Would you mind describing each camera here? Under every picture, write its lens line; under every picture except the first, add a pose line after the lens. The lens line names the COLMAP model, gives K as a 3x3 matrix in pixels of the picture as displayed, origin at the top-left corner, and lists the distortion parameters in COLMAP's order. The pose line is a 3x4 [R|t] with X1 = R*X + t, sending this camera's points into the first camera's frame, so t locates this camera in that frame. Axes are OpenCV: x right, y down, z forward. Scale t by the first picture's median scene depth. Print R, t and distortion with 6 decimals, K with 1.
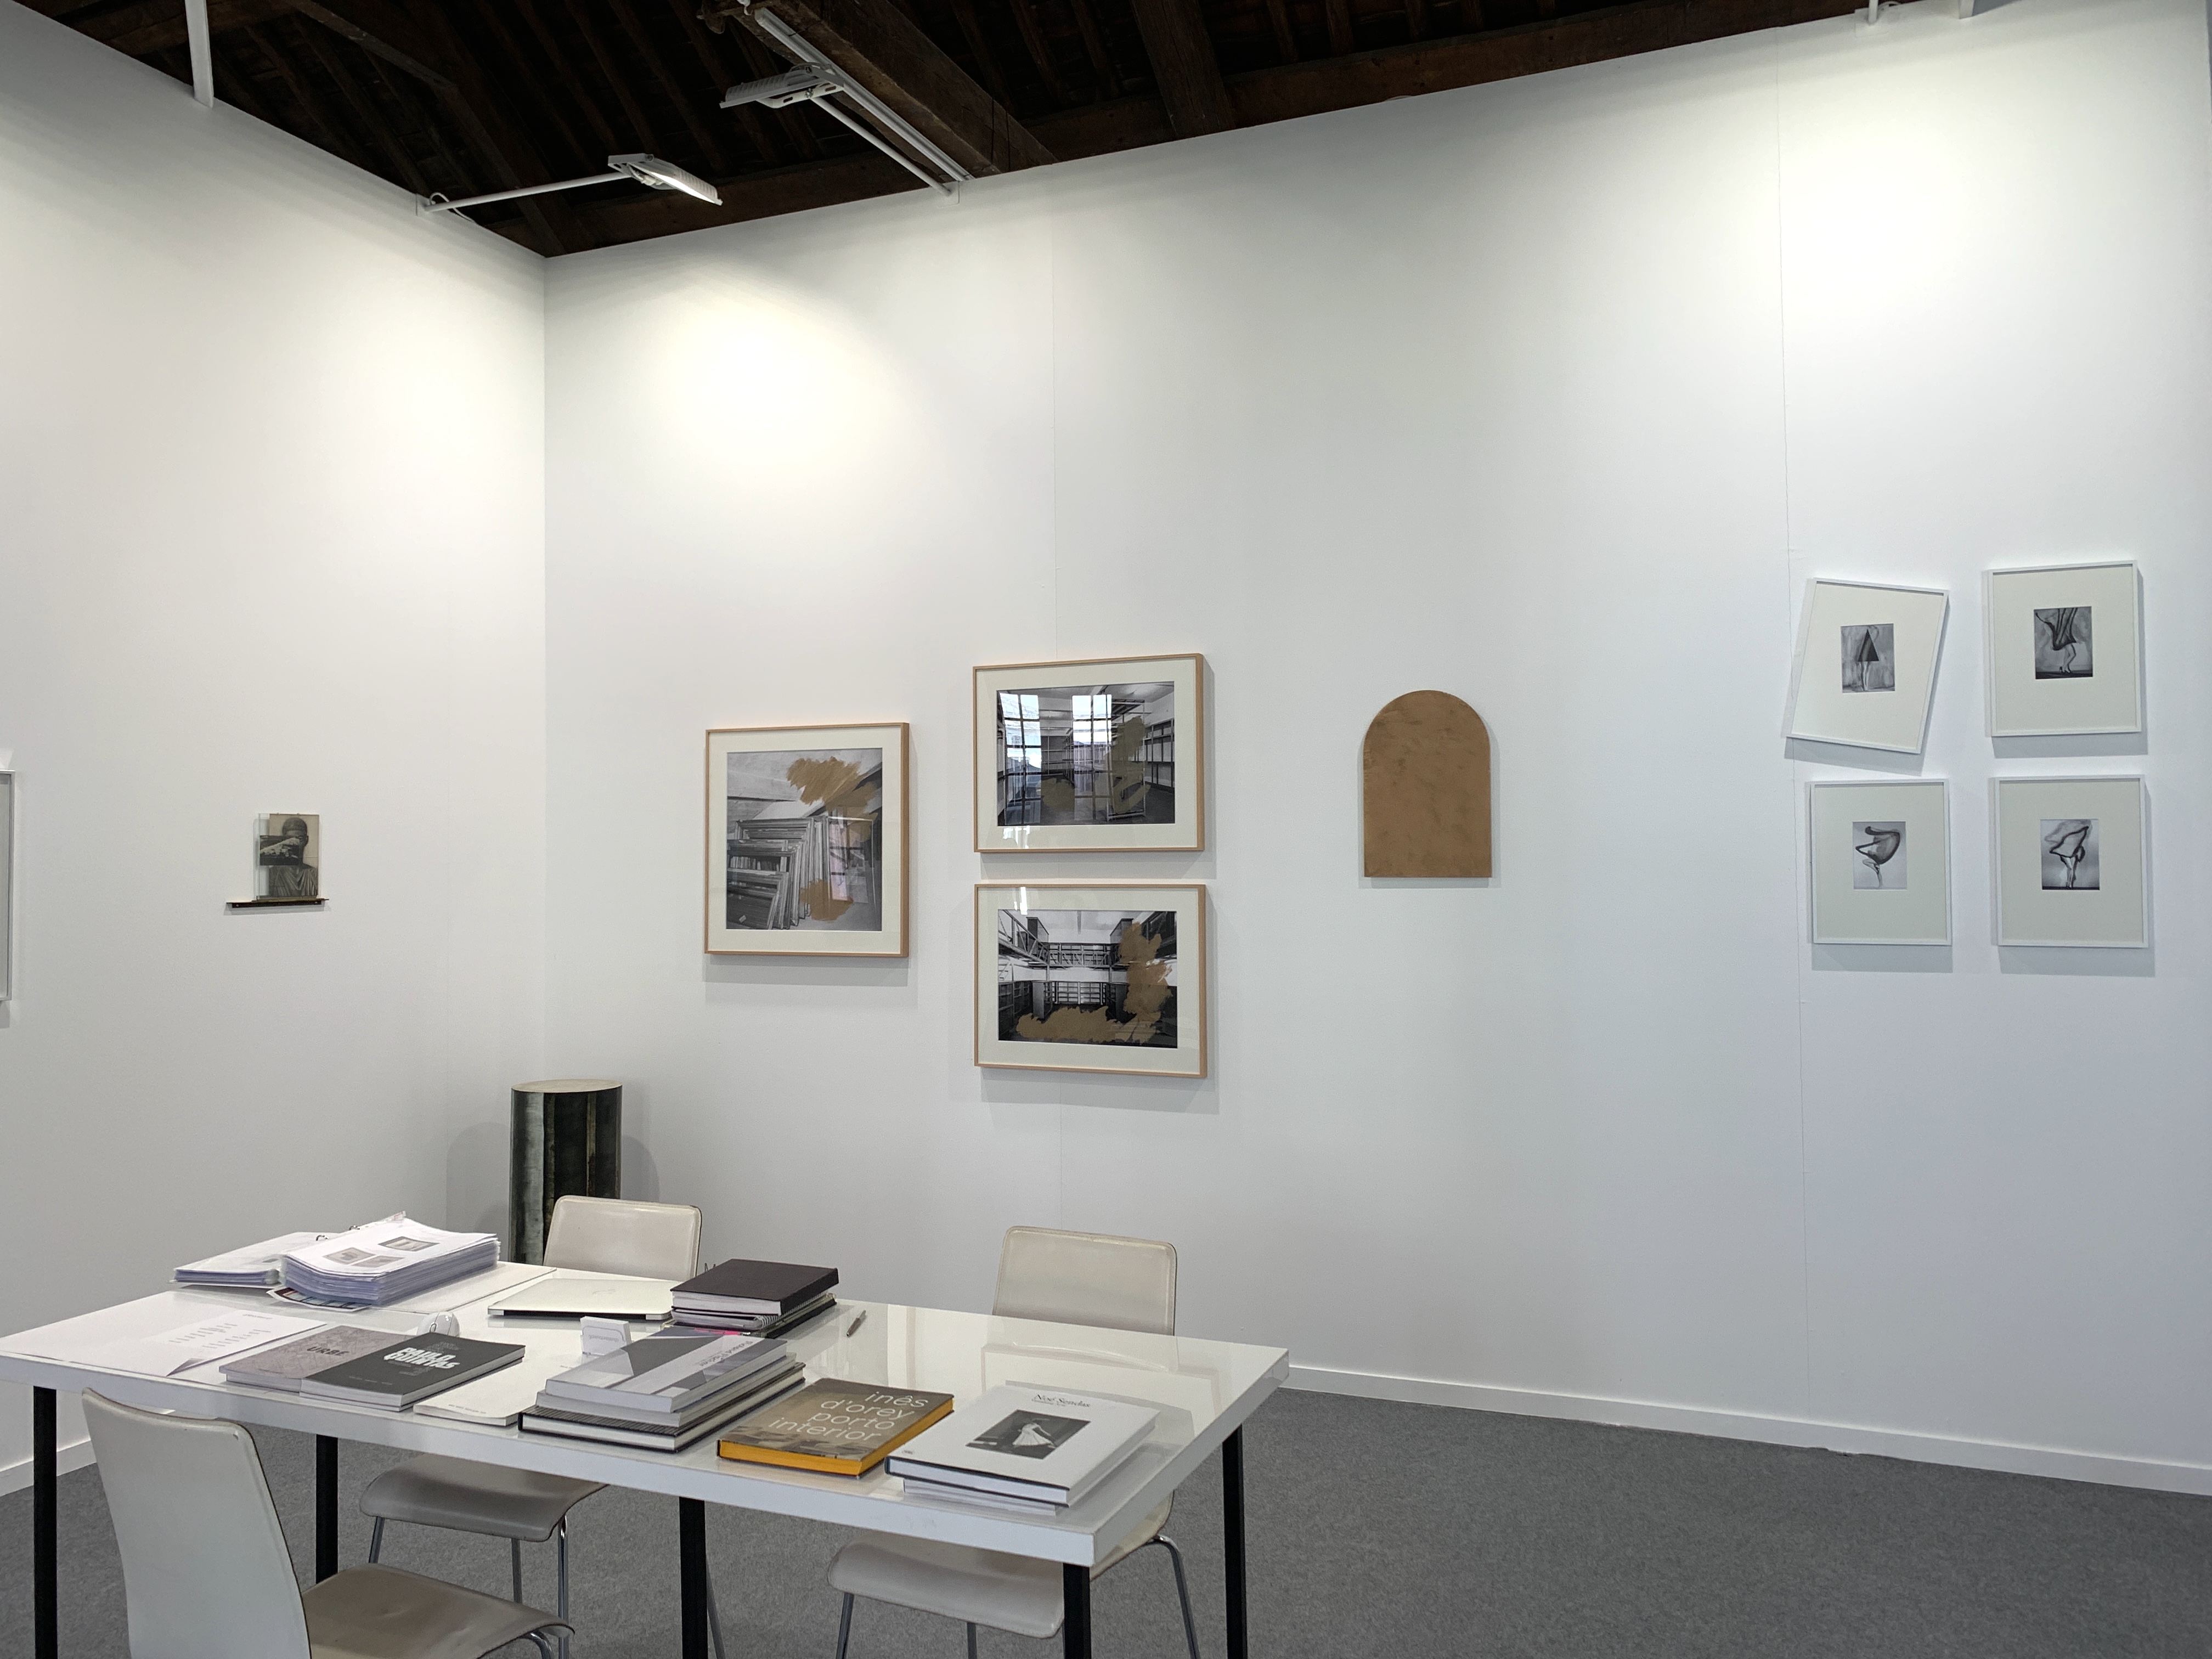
lens RADIAL K [[1627.1, 0, 1145.6], [0, 1627.1, 806.7], [0, 0, 1]] dist [0.204481, -0.332788]
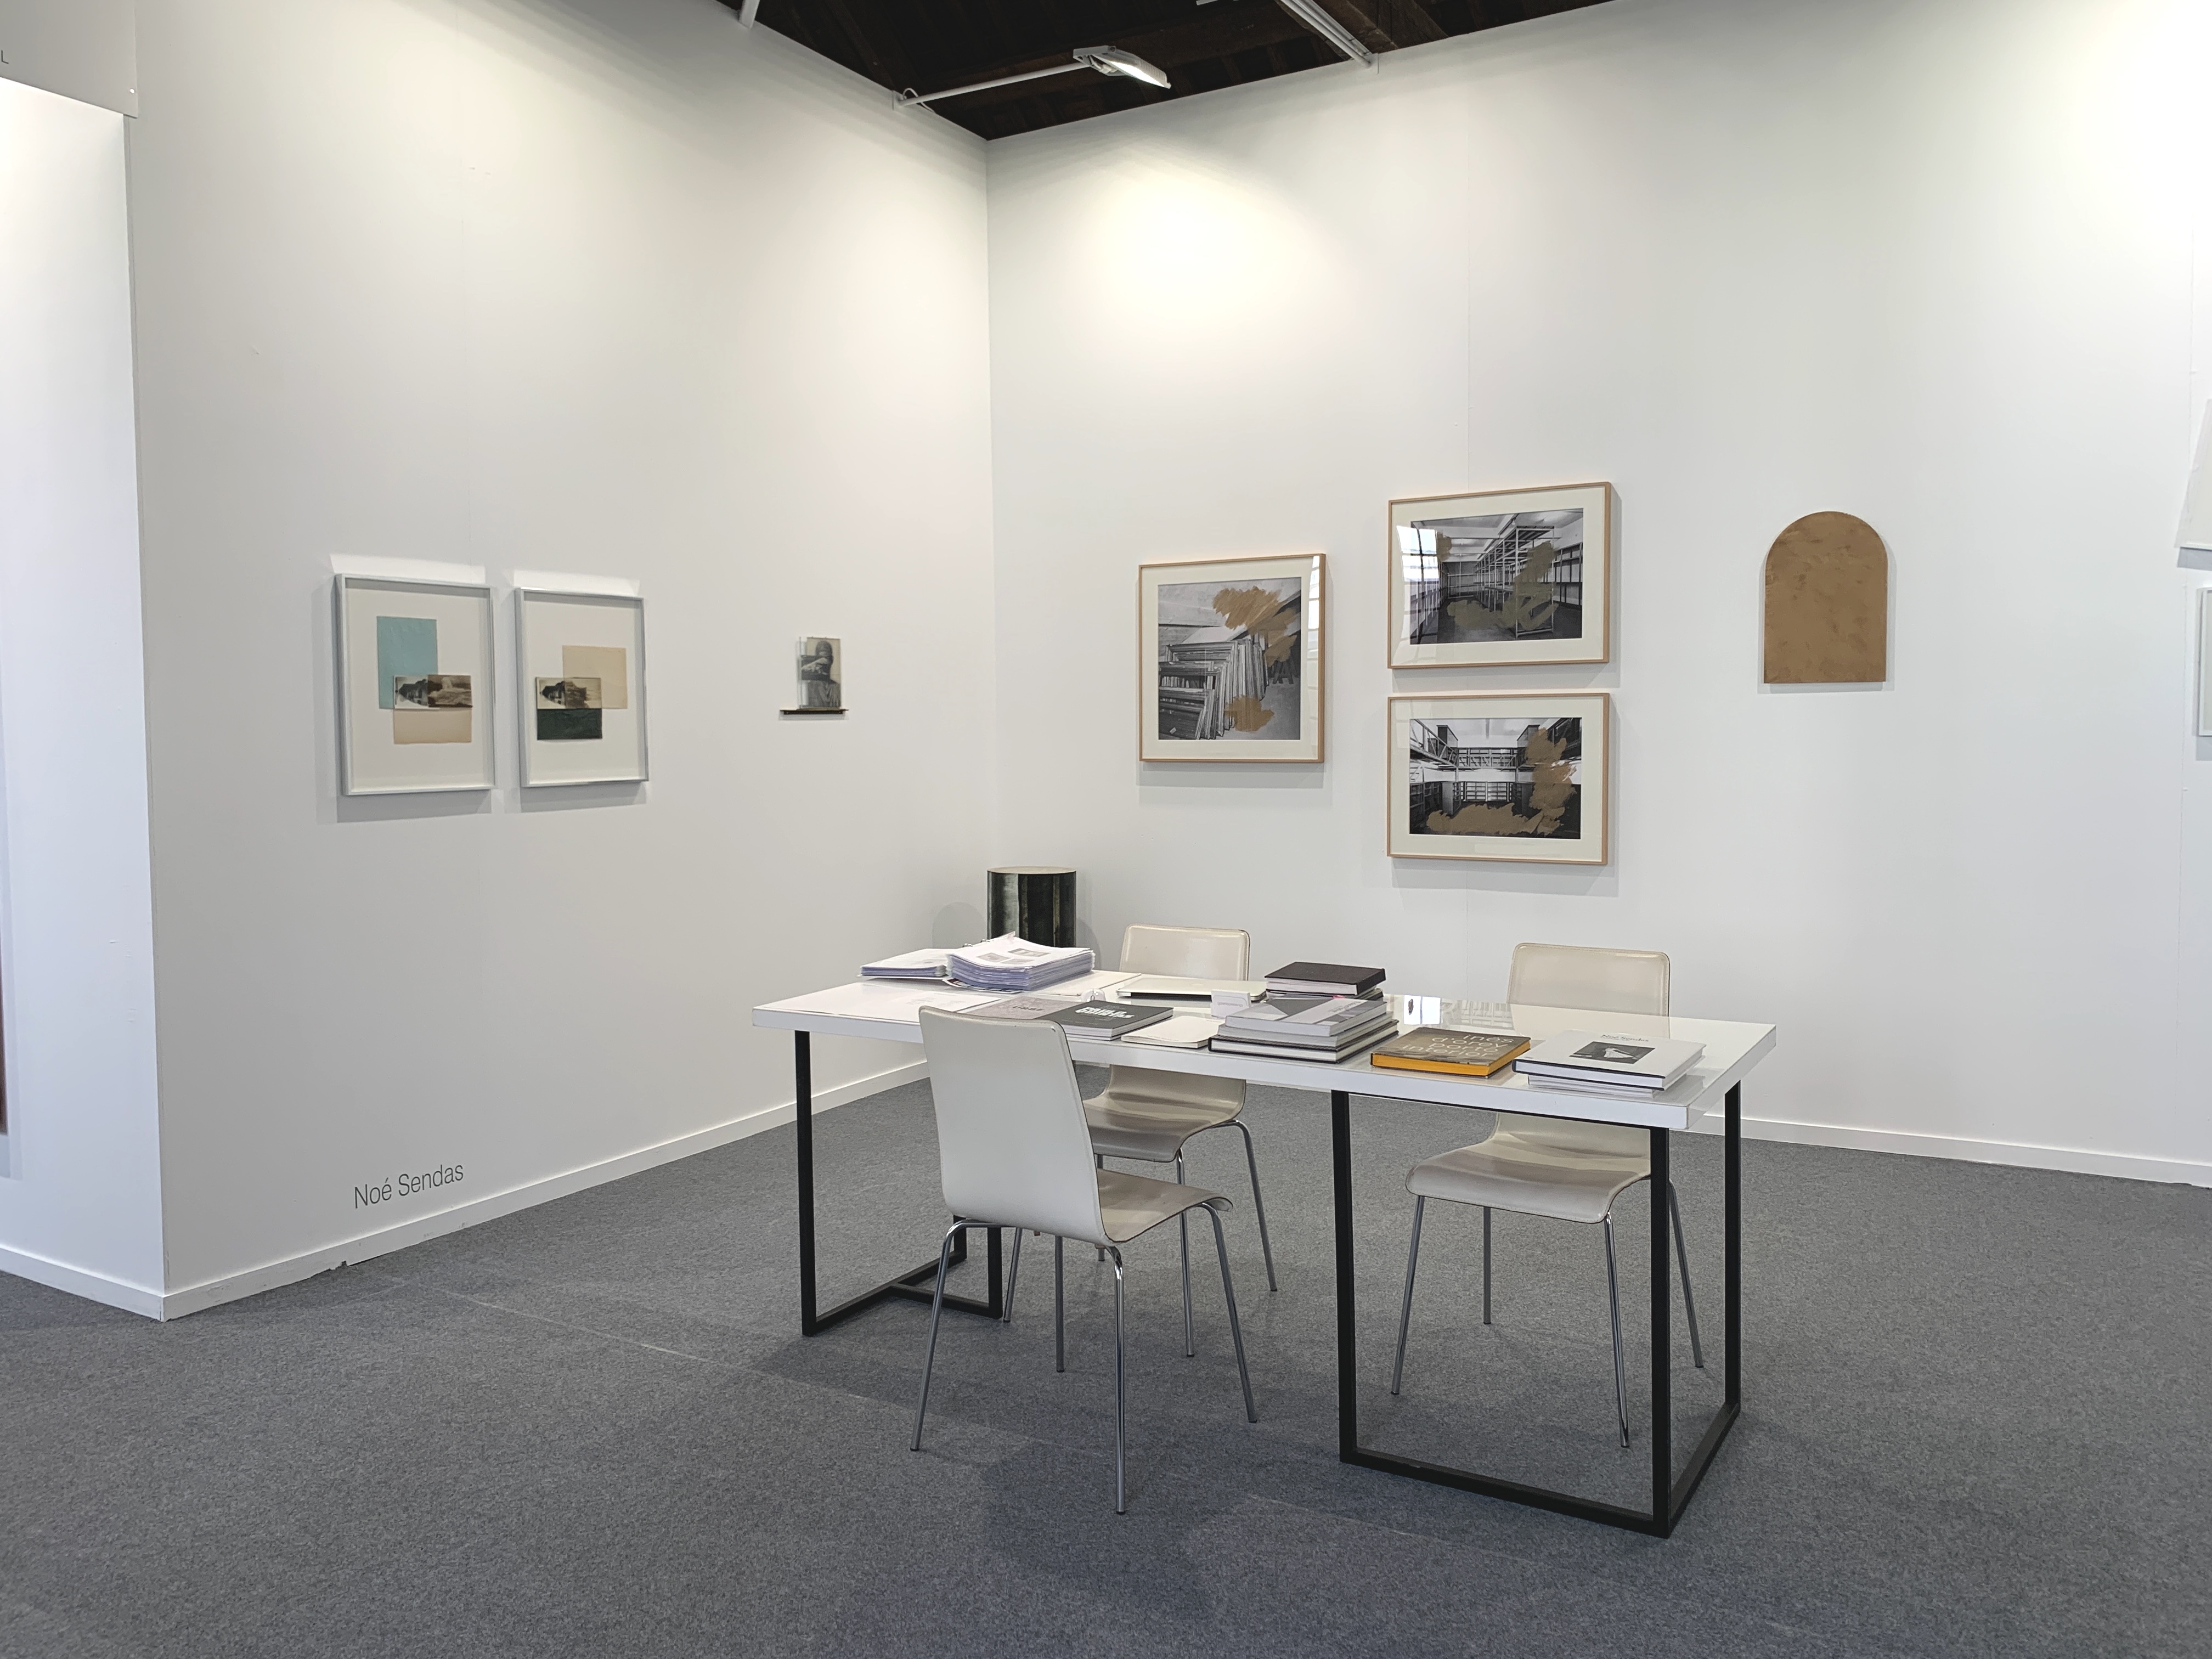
lens RADIAL K [[1679.8, 0, 1134.0], [0, 1679.8, 831.8], [0, 0, 1]] dist [0.095945, -0.113336]
pose [[0.991990, 0.006689, -0.126139, -0.135393], [0.004883, 0.995819, 0.091213, 0.034253], [0.126222, -0.091099, 0.987810, -0.185561]]
